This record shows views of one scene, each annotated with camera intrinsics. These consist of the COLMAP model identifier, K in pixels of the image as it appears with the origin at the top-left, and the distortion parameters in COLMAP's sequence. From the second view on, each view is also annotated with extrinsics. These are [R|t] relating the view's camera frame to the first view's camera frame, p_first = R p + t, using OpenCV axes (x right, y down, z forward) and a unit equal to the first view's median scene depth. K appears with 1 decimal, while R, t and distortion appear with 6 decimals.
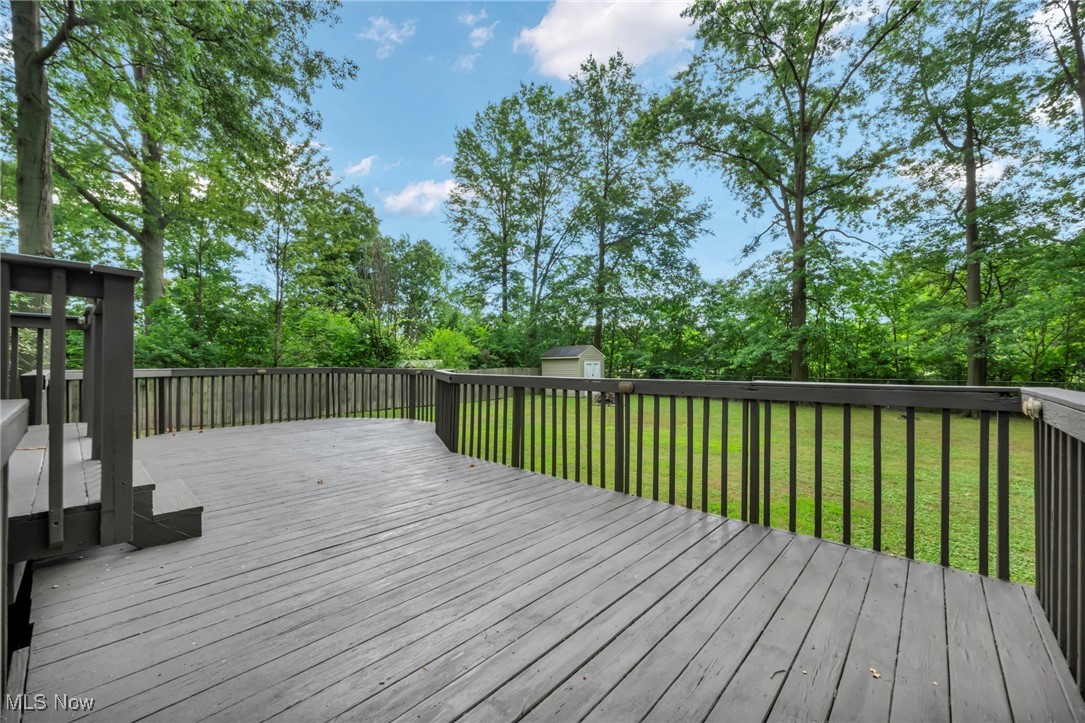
lens RADIAL K [[430.9, 0, 538.5], [0, 430.9, 358.3], [0, 0, 1]] dist [-0.011019, -0.000080]
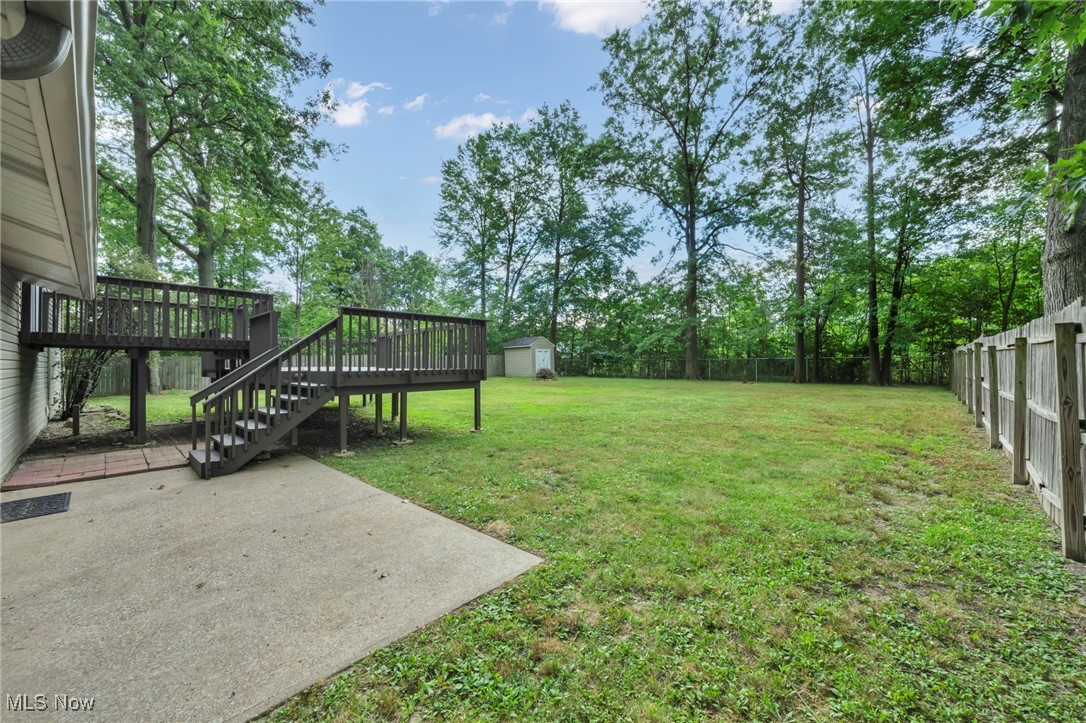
lens RADIAL K [[431.3, 0, 546.0], [0, 431.3, 363.0], [0, 0, 1]] dist [-0.011019, -0.000080]
pose [[0.999772, -0.007444, -0.019992, 0.120979], [0.007598, 0.999942, 0.007648, 0.028706], [0.019933, -0.007798, 0.999771, -0.203896]]
